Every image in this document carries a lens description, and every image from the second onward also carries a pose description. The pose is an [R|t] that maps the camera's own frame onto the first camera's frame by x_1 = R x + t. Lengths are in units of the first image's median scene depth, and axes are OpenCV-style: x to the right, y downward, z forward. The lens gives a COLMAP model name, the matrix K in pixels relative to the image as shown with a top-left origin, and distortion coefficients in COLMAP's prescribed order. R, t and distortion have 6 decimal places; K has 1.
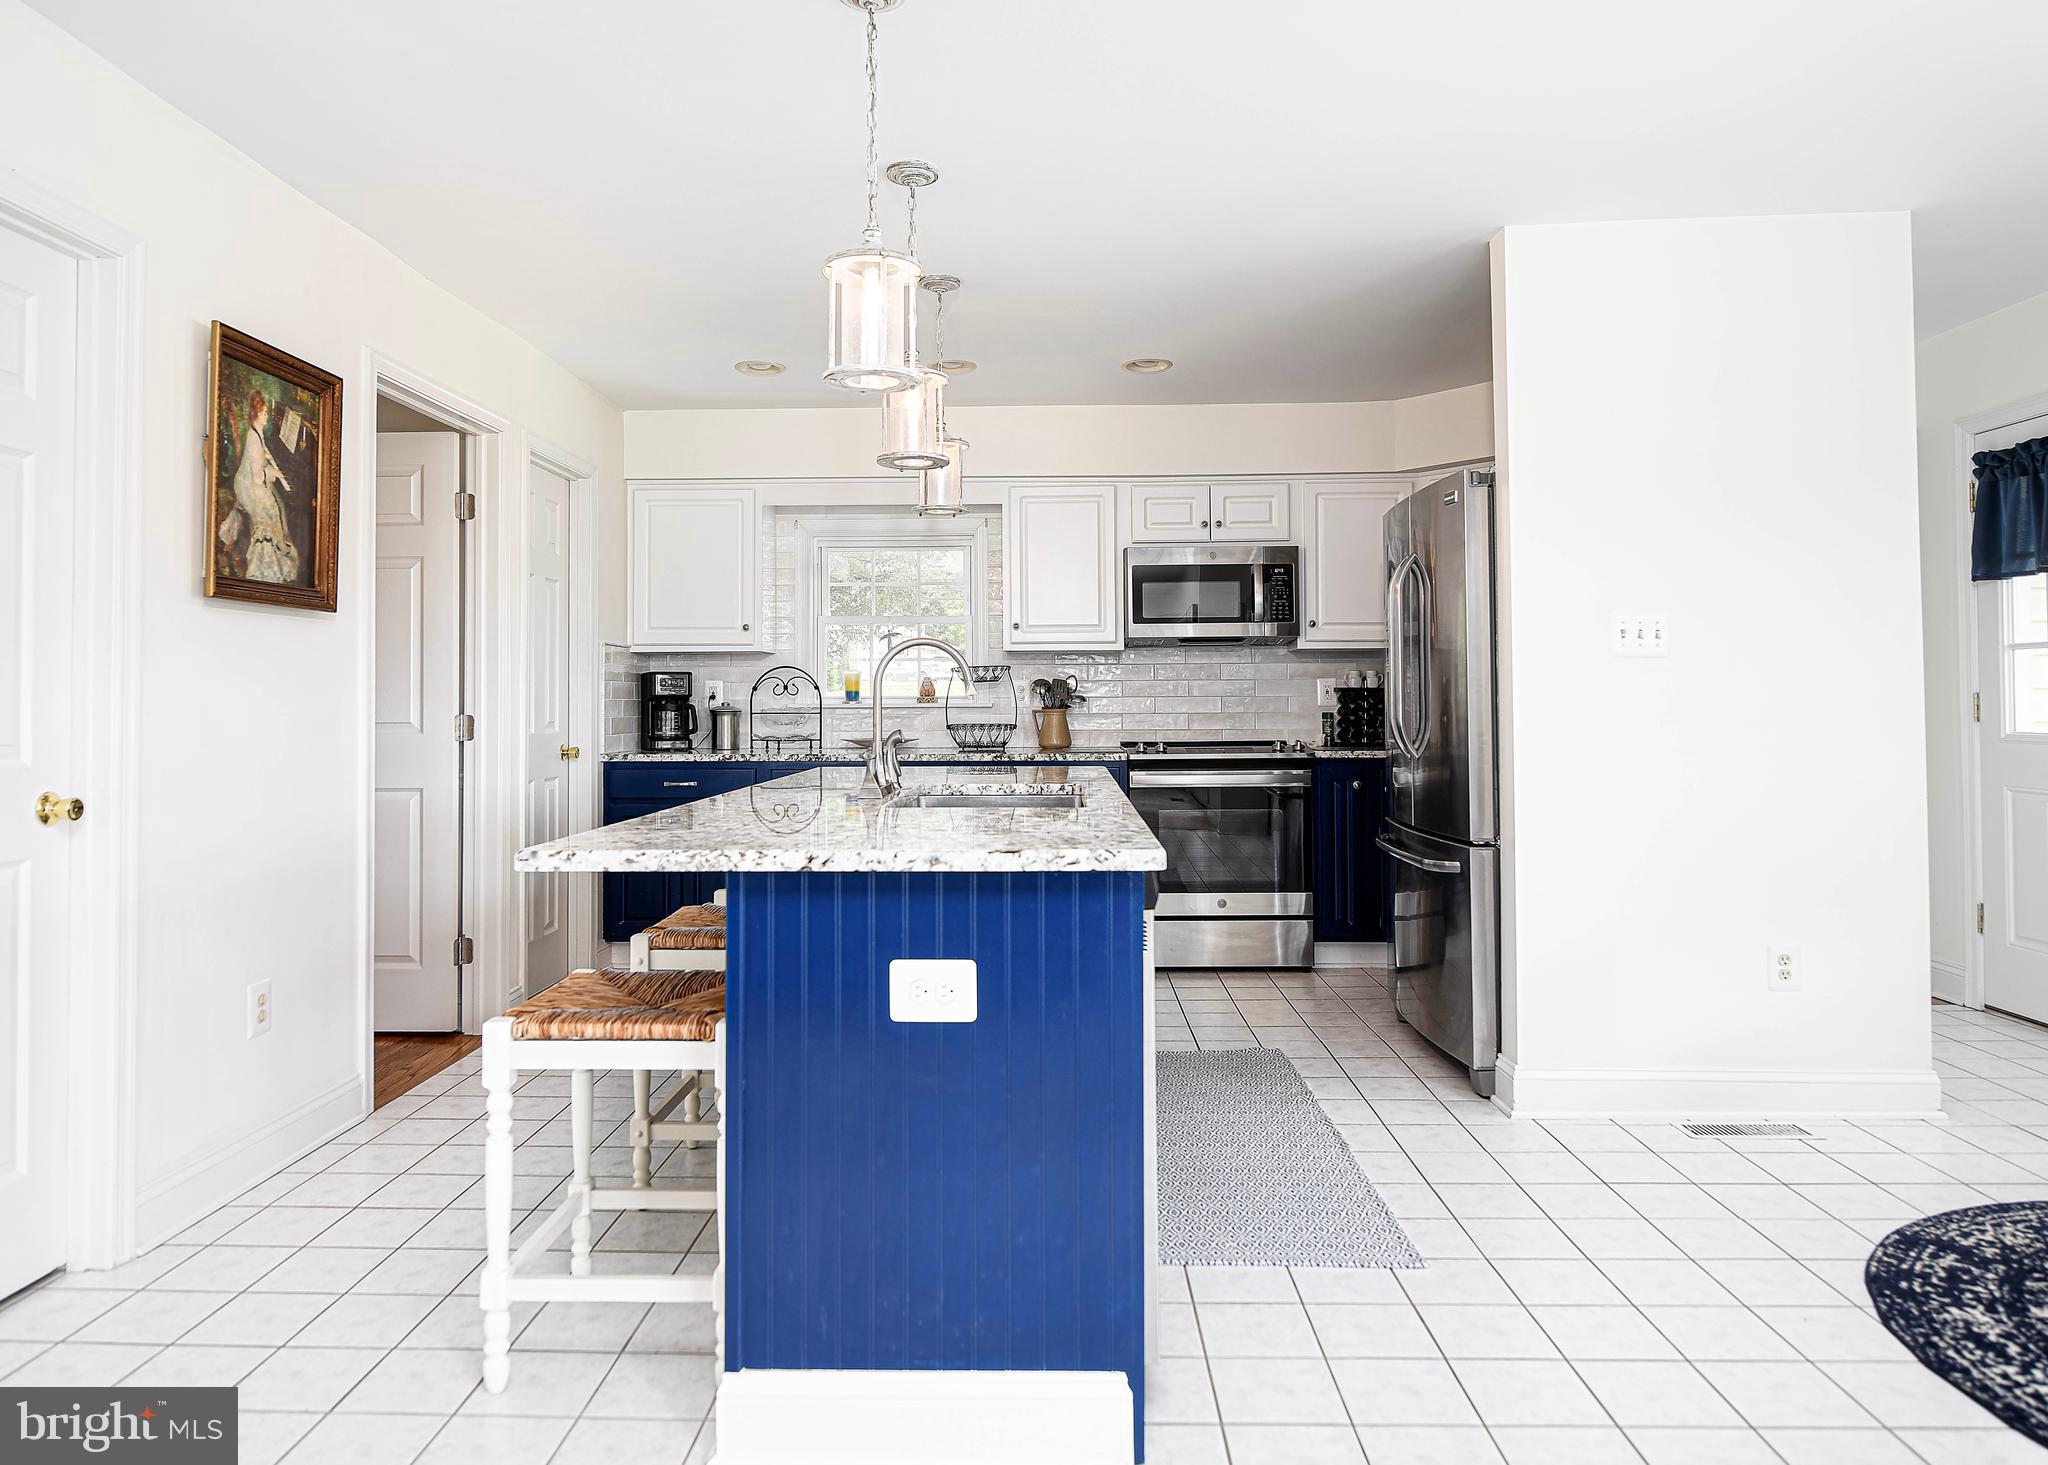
lens RADIAL K [[1284.7, 0, 1003.0], [0, 1284.7, 682.1], [0, 0, 1]] dist [-0.002378, -0.001797]
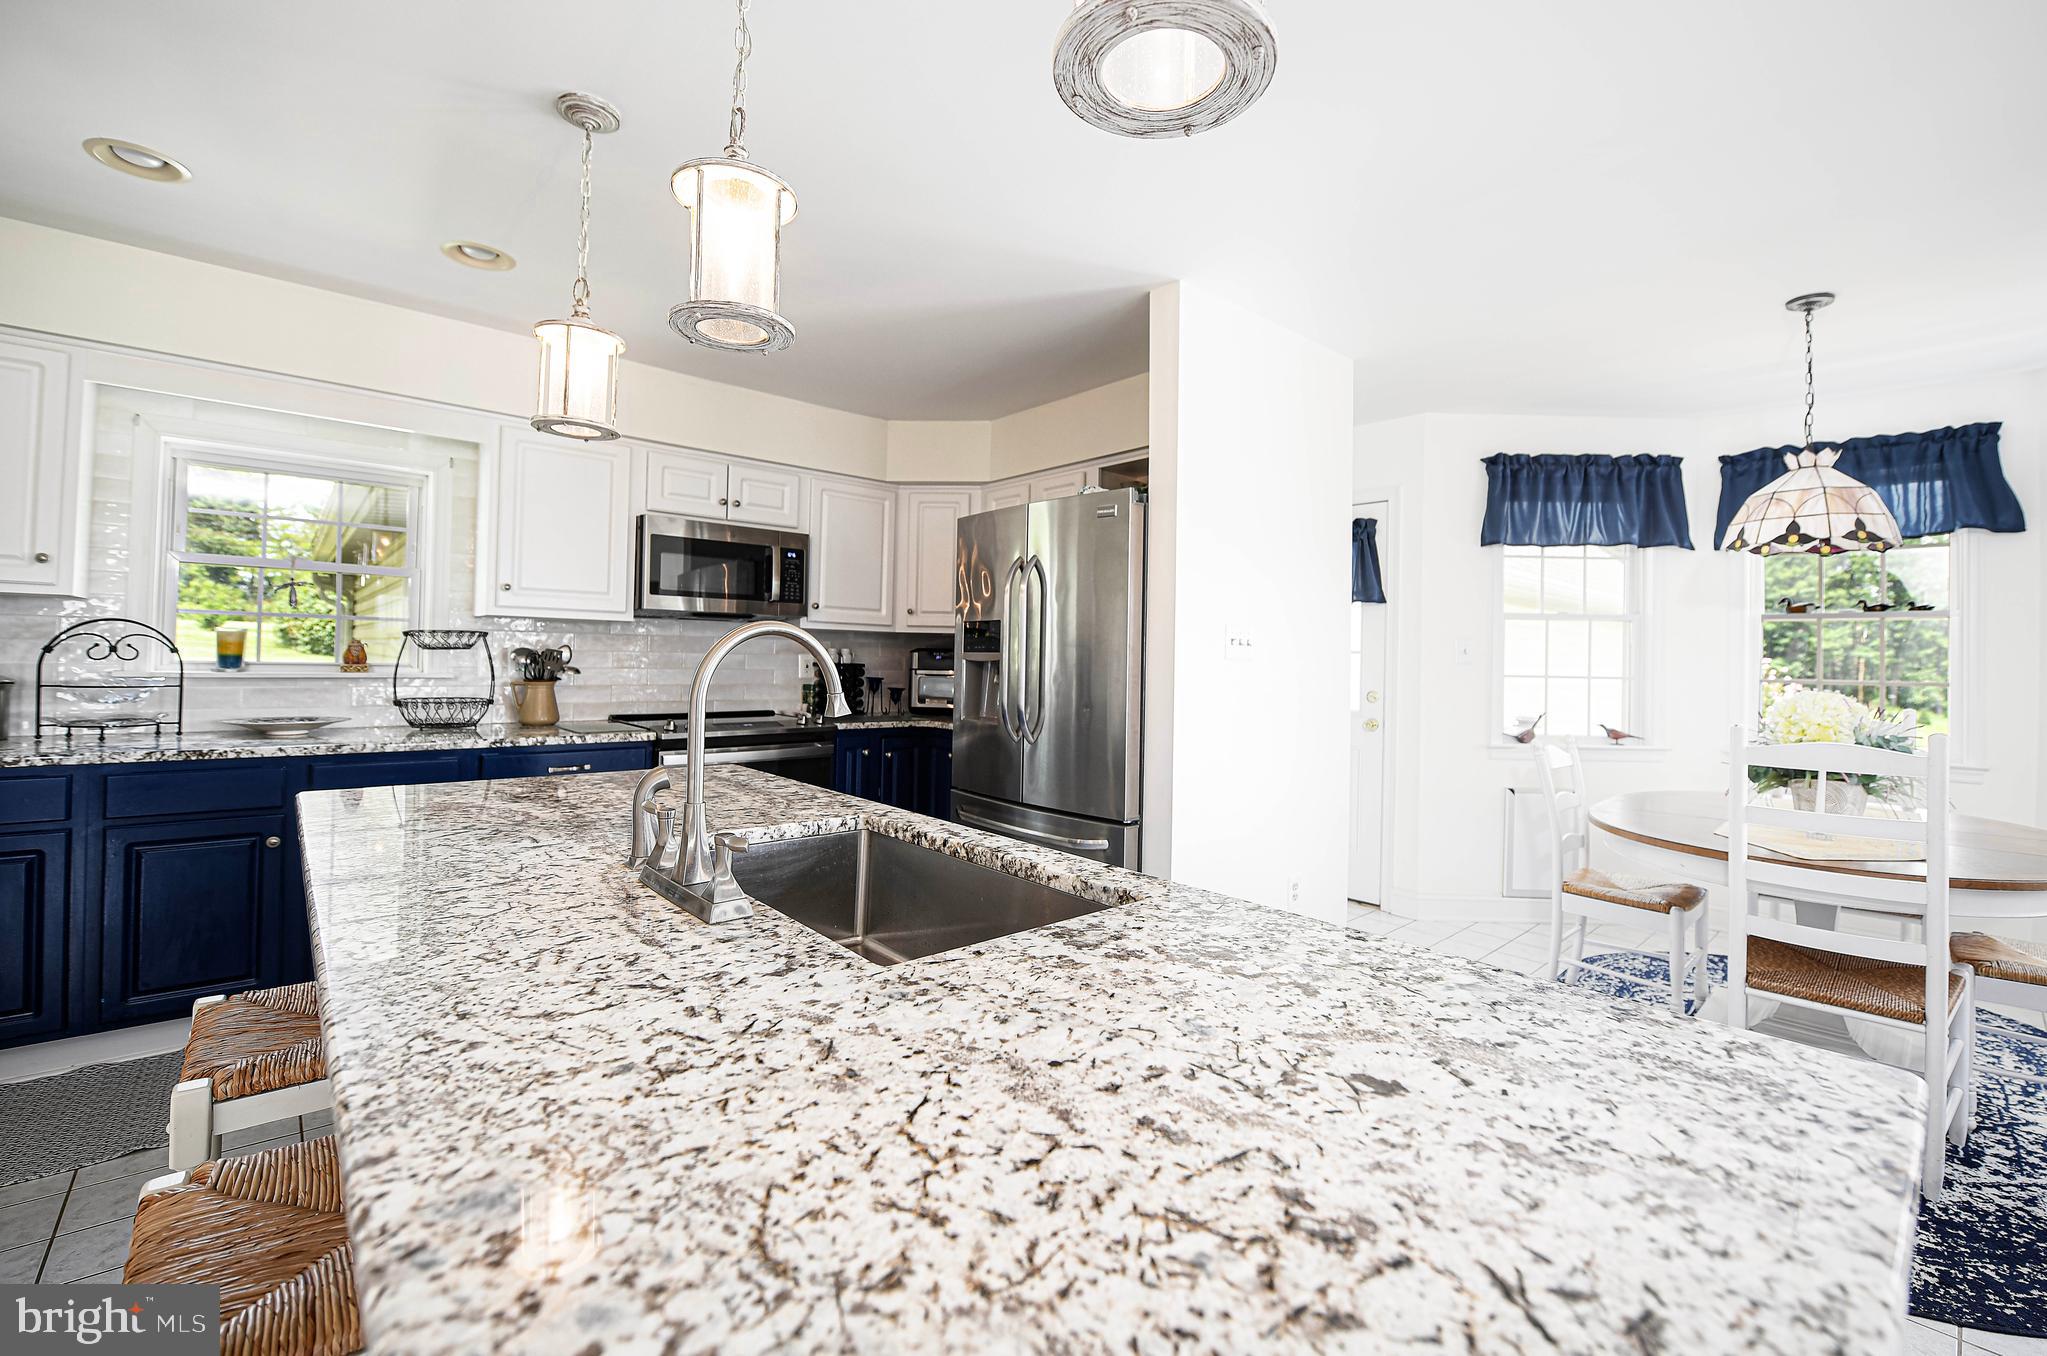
lens RADIAL K [[862.3, 0, 1045.0], [0, 862.3, 647.6], [0, 0, 1]] dist [-0.017927, -0.000074]
pose [[0.712506, 0.029470, 0.701047, -0.132521], [-0.035950, 0.999339, -0.005472, -0.012420], [-0.700744, -0.021304, 0.713094, 0.324761]]
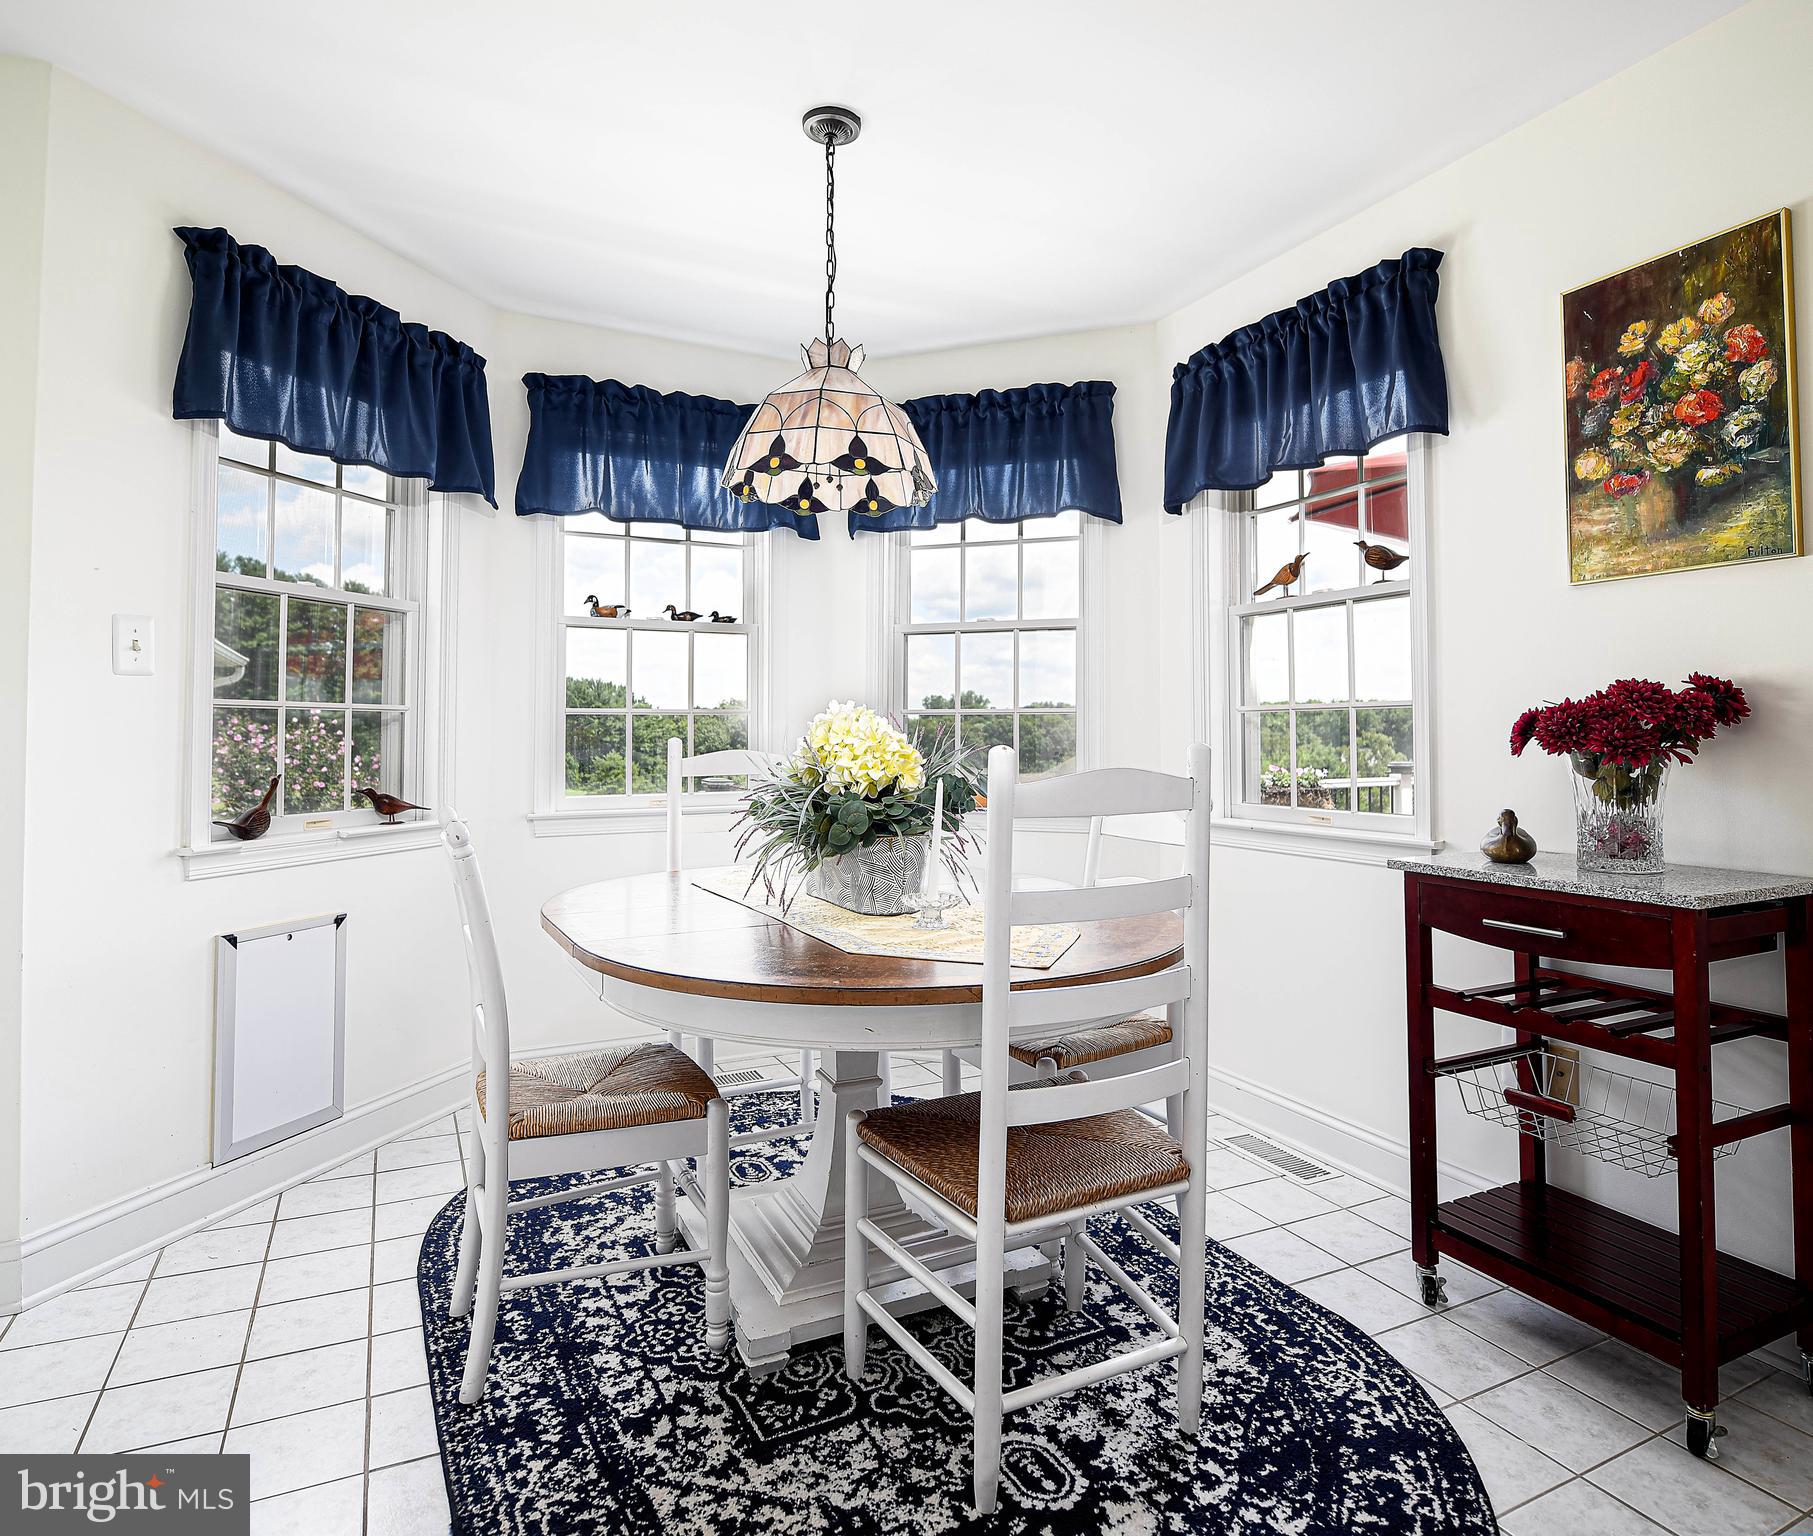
lens RADIAL K [[1079.0, 0, 918.3], [0, 1079.0, 706.9], [0, 0, 1]] dist [-0.018639, 0.000447]
pose [[-0.470039, 0.030654, 0.882113, 0.136199], [-0.012263, 0.999073, -0.041253, 0.010041], [-0.882560, -0.030208, -0.469228, 0.520023]]
